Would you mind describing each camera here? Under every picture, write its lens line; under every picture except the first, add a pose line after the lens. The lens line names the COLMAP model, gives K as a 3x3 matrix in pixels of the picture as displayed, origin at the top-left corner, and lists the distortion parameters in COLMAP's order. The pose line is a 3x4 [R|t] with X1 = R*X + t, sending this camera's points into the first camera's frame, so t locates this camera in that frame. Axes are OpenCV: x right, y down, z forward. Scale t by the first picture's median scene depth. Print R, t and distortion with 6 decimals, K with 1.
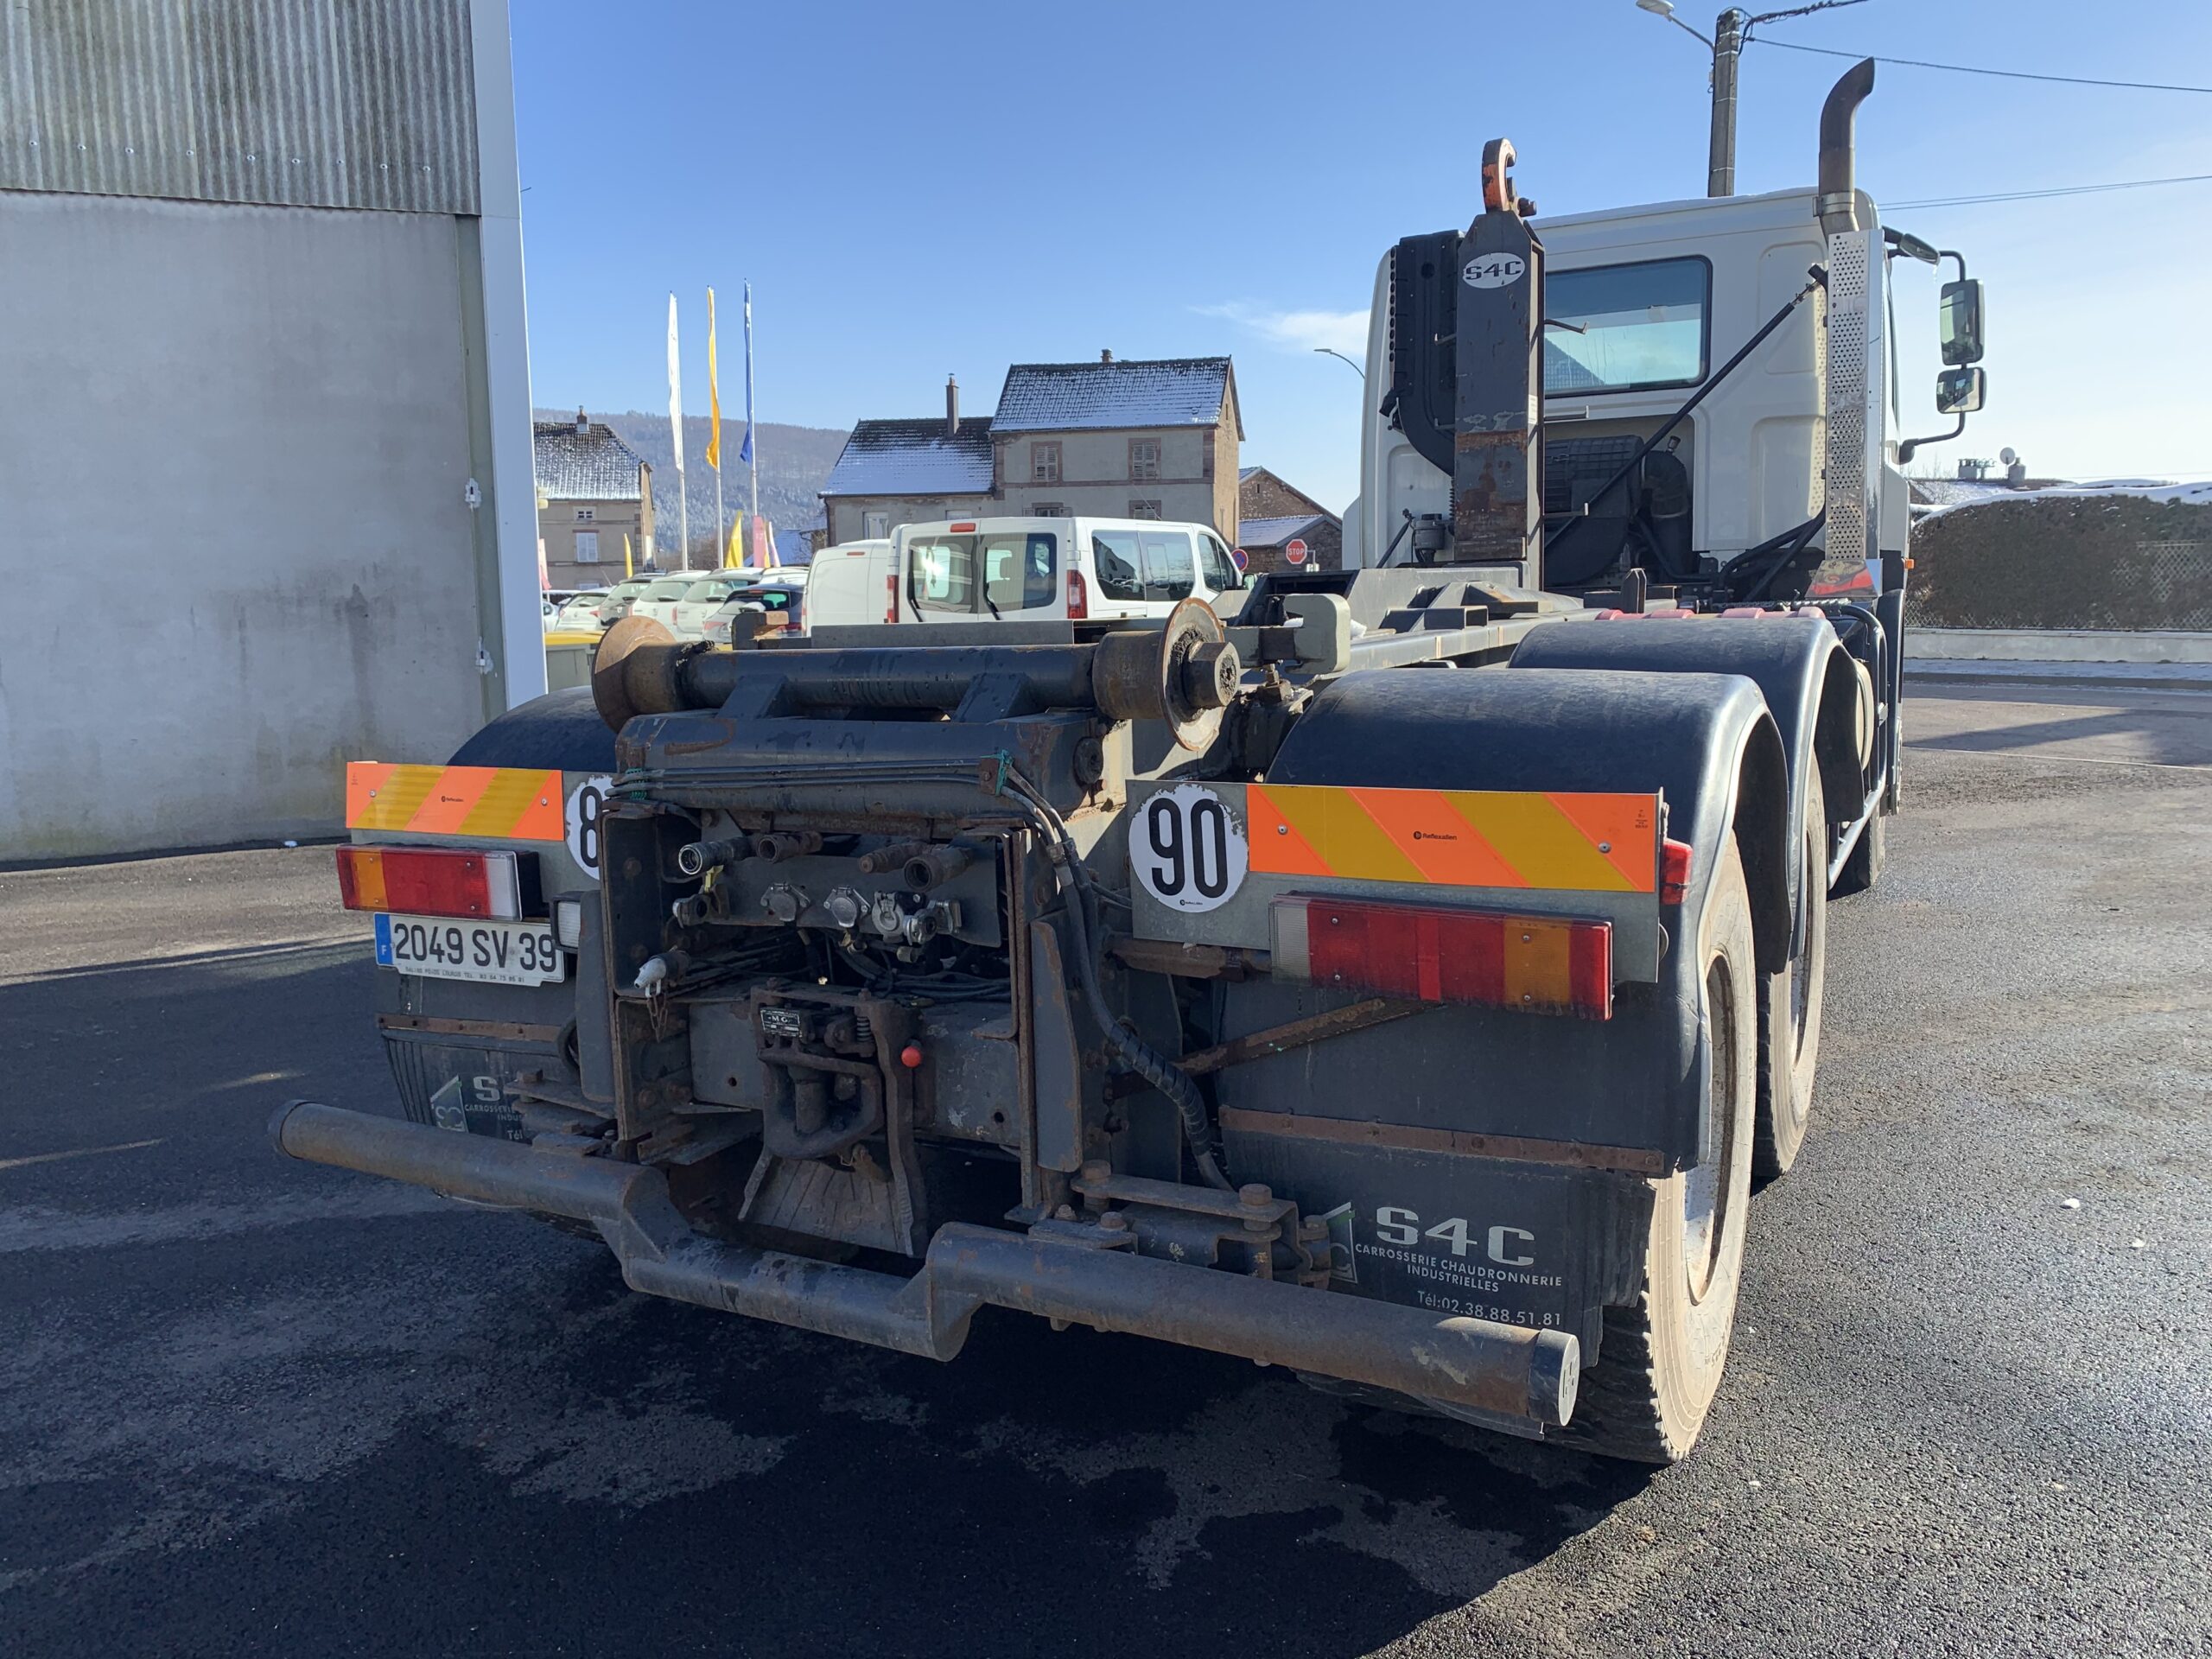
lens RADIAL K [[1783.2, 0, 1106.0], [0, 1783.2, 829.5], [0, 0, 1]] dist [0.032311, -0.036109]
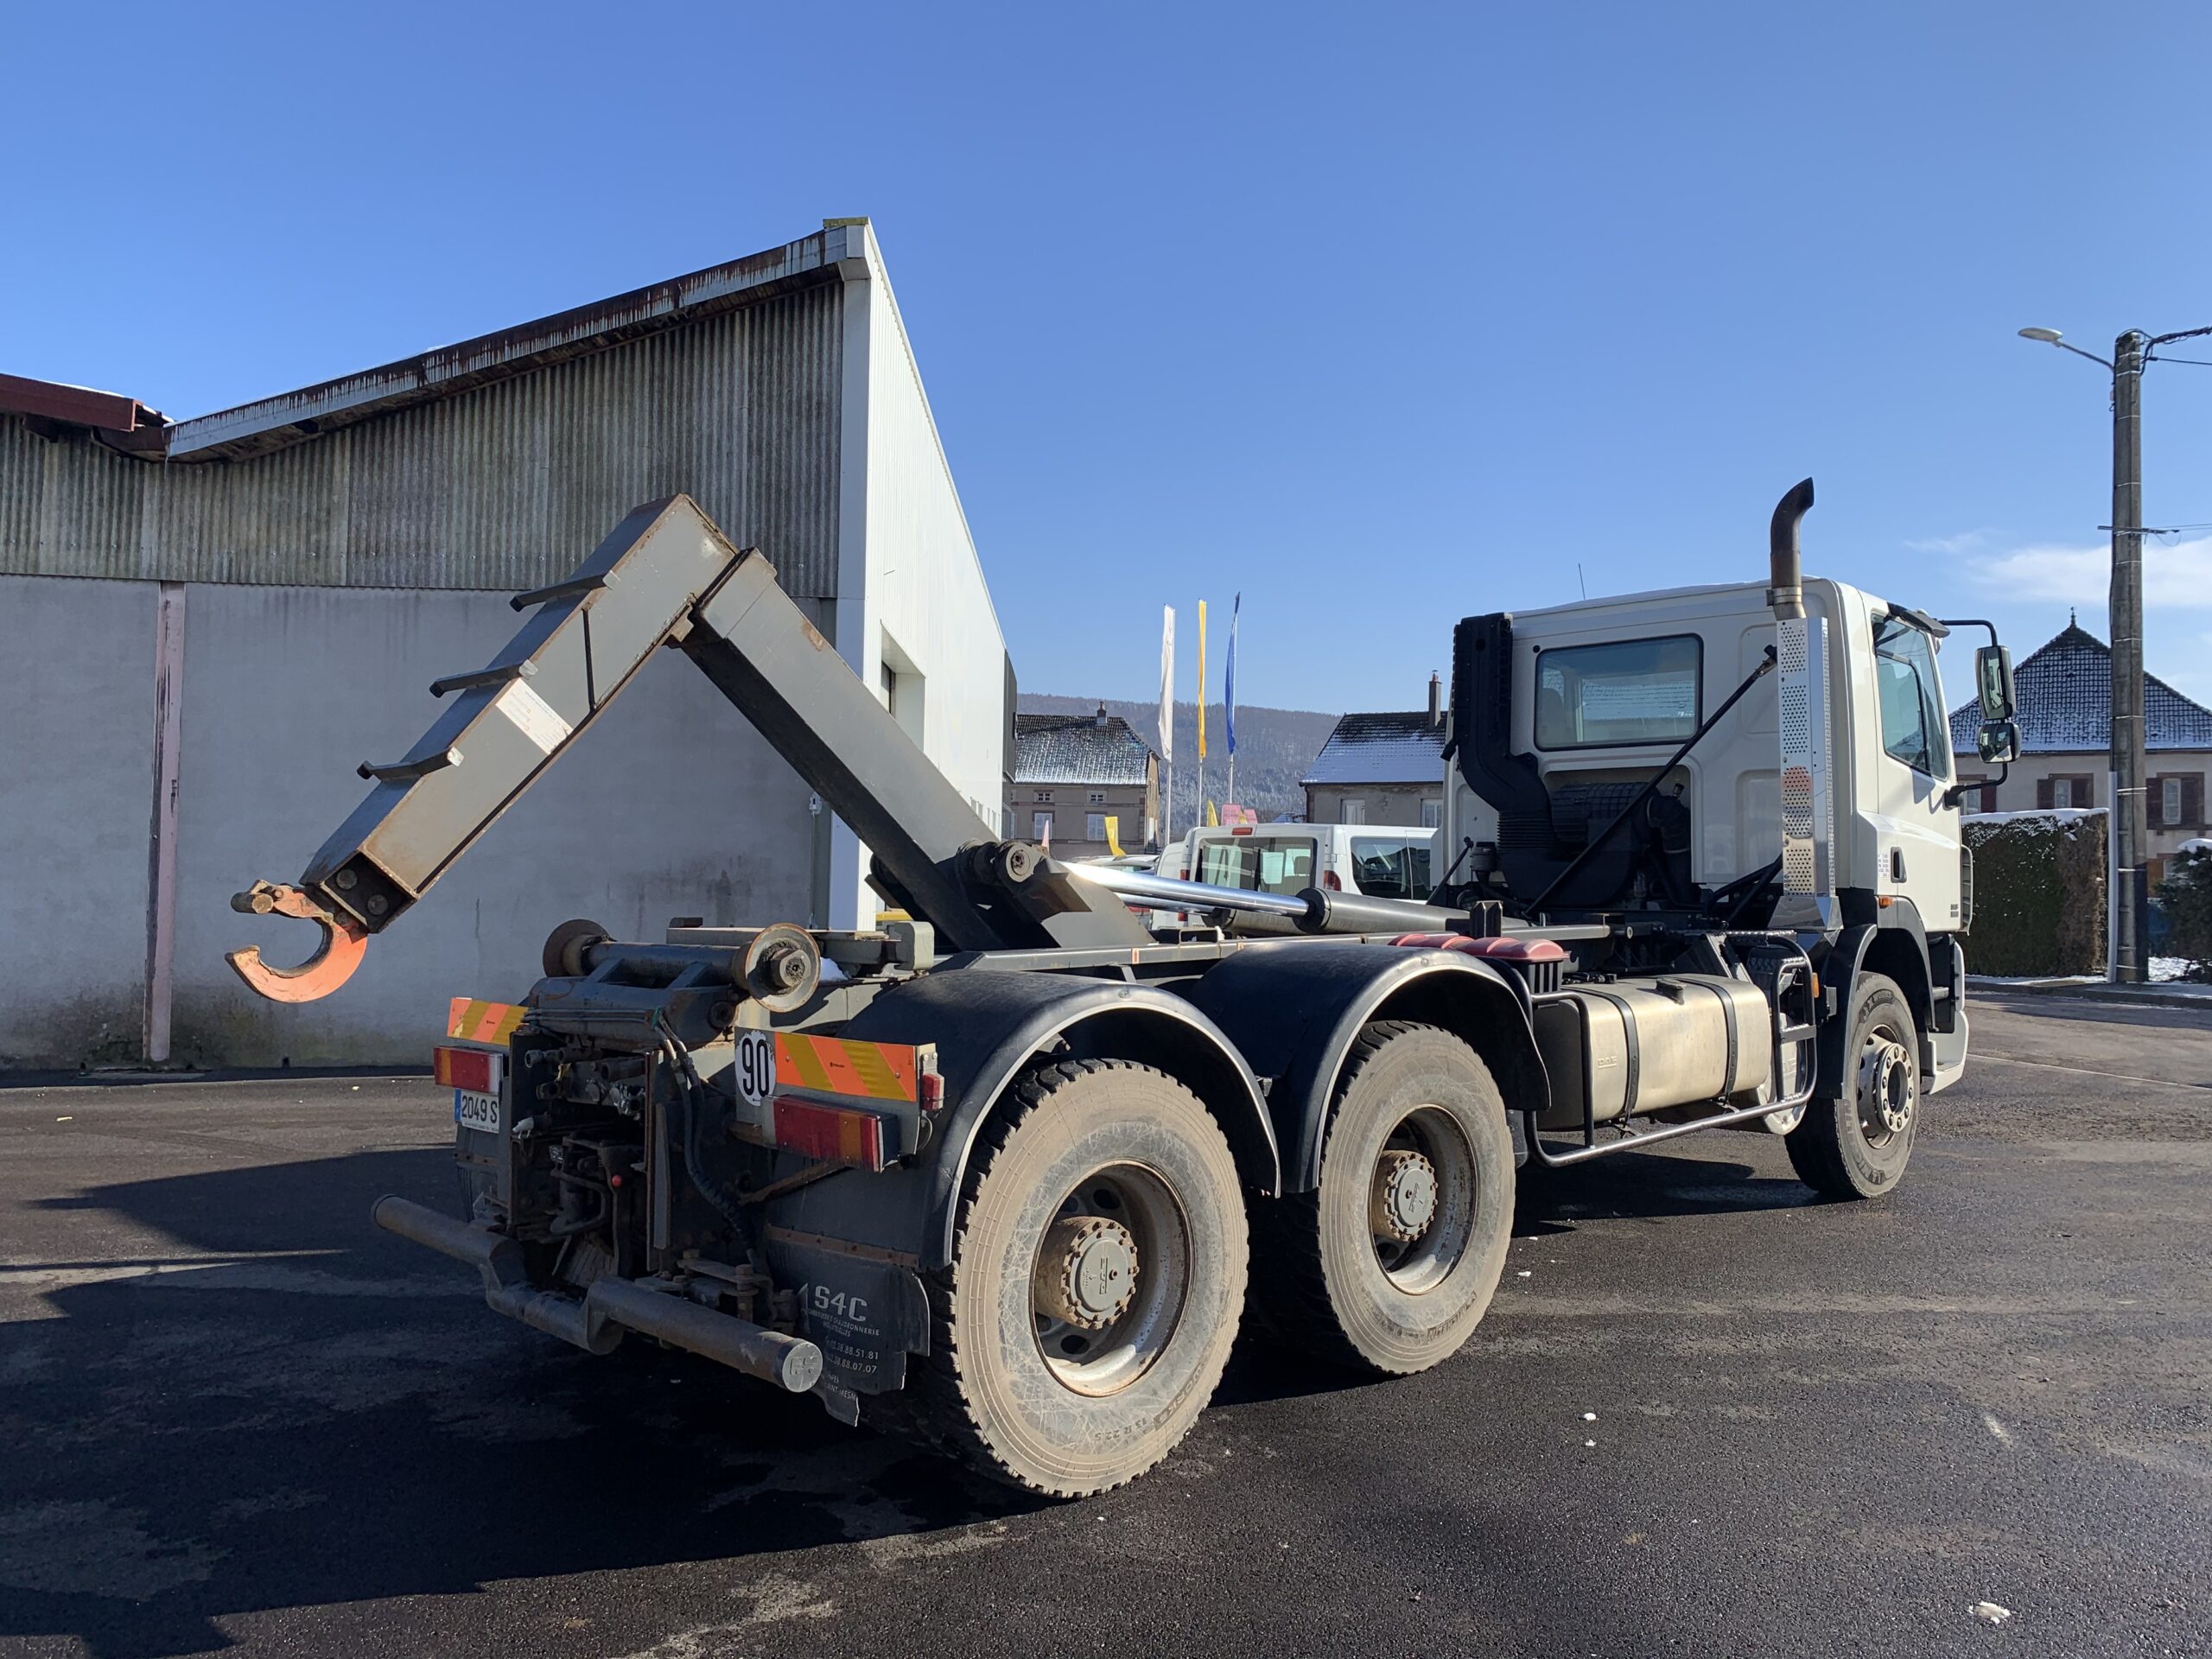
lens RADIAL K [[1783.2, 0, 1106.0], [0, 1783.2, 829.5], [0, 0, 1]] dist [0.032311, -0.036109]
pose [[0.952289, 0.022029, -0.304402, 0.261966], [-0.068467, 0.987390, -0.142735, 0.001825], [0.297419, 0.156766, 0.941789, -0.167361]]
